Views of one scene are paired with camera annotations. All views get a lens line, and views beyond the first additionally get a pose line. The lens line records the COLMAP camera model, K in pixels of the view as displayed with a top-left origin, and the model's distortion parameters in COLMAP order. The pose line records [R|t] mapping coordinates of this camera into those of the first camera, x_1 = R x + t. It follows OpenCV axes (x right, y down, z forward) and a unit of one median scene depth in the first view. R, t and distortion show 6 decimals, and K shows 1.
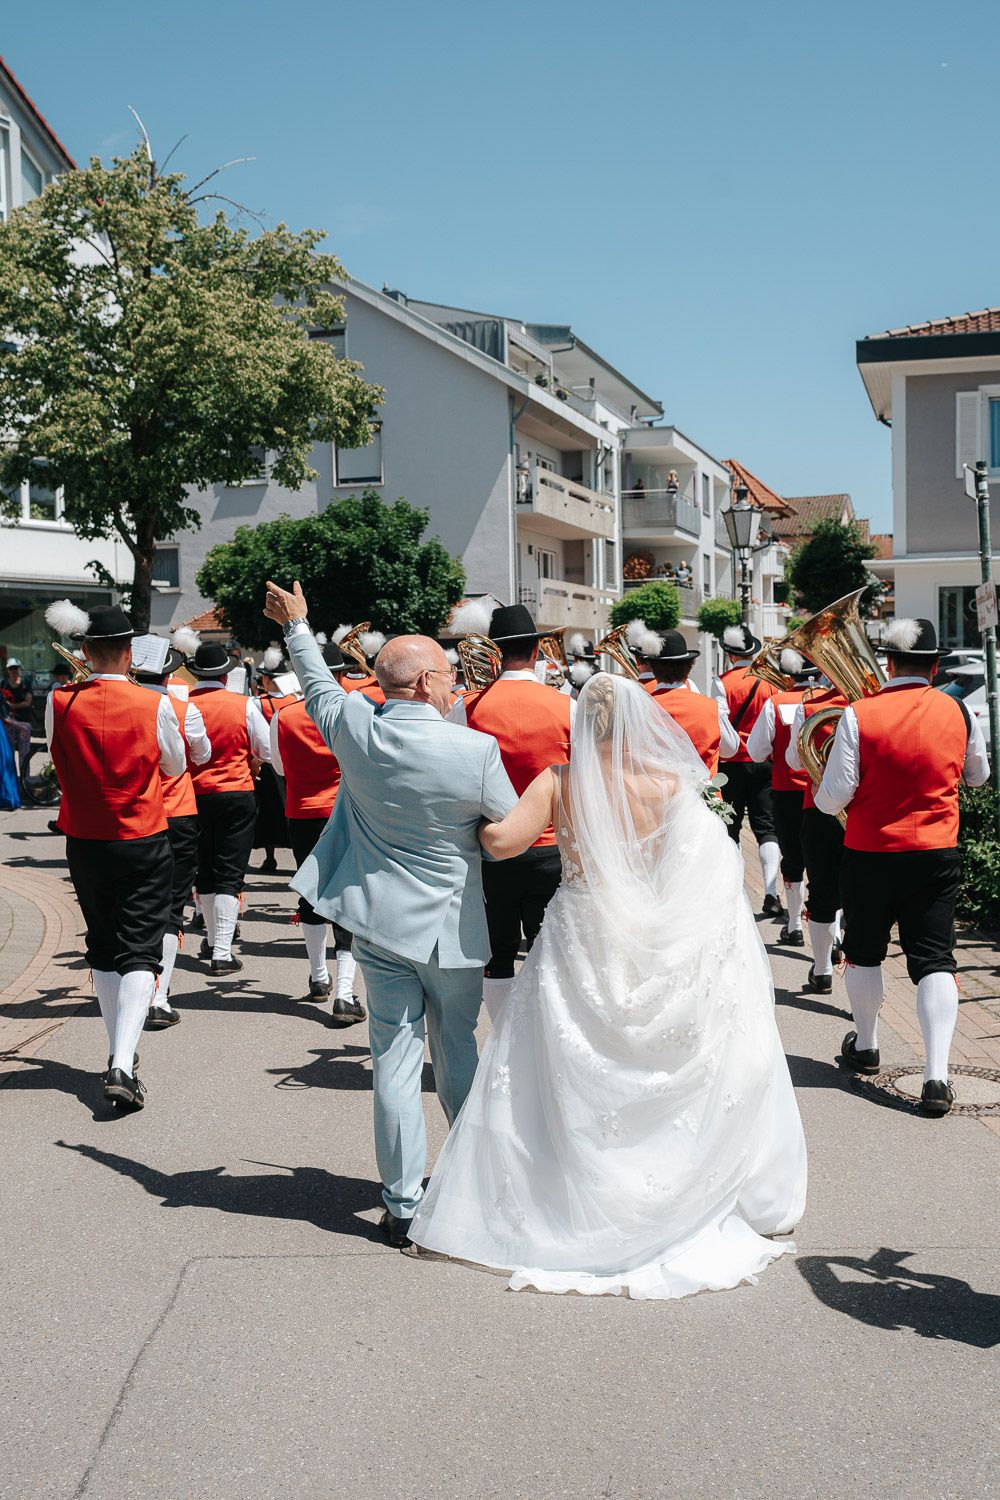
lens RADIAL K [[1995.2, 0, 500.0], [0, 1995.2, 750.0], [0, 0, 1]] dist [-0.006958, -0.004971]
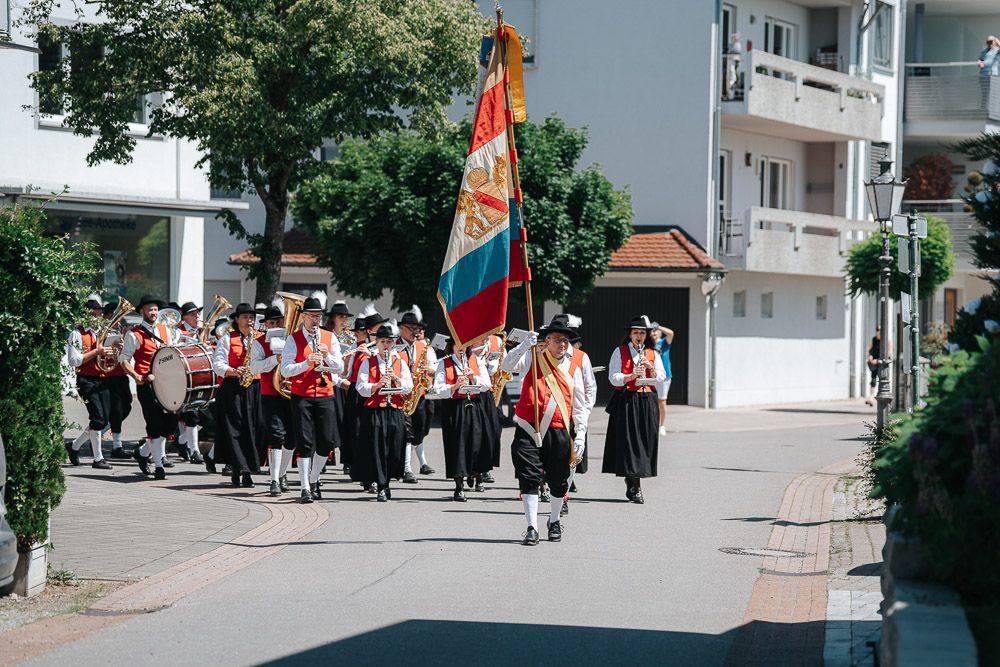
lens RADIAL K [[3088.5, 0, 500.0], [0, 3088.5, 333.5], [0, 0, 1]] dist [0.053432, 0.296627]
pose [[0.997095, 0.033498, -0.068401, 0.017310], [-0.036093, 0.998661, -0.037066, 0.007814], [0.067068, 0.039427, 0.996969, -0.236475]]
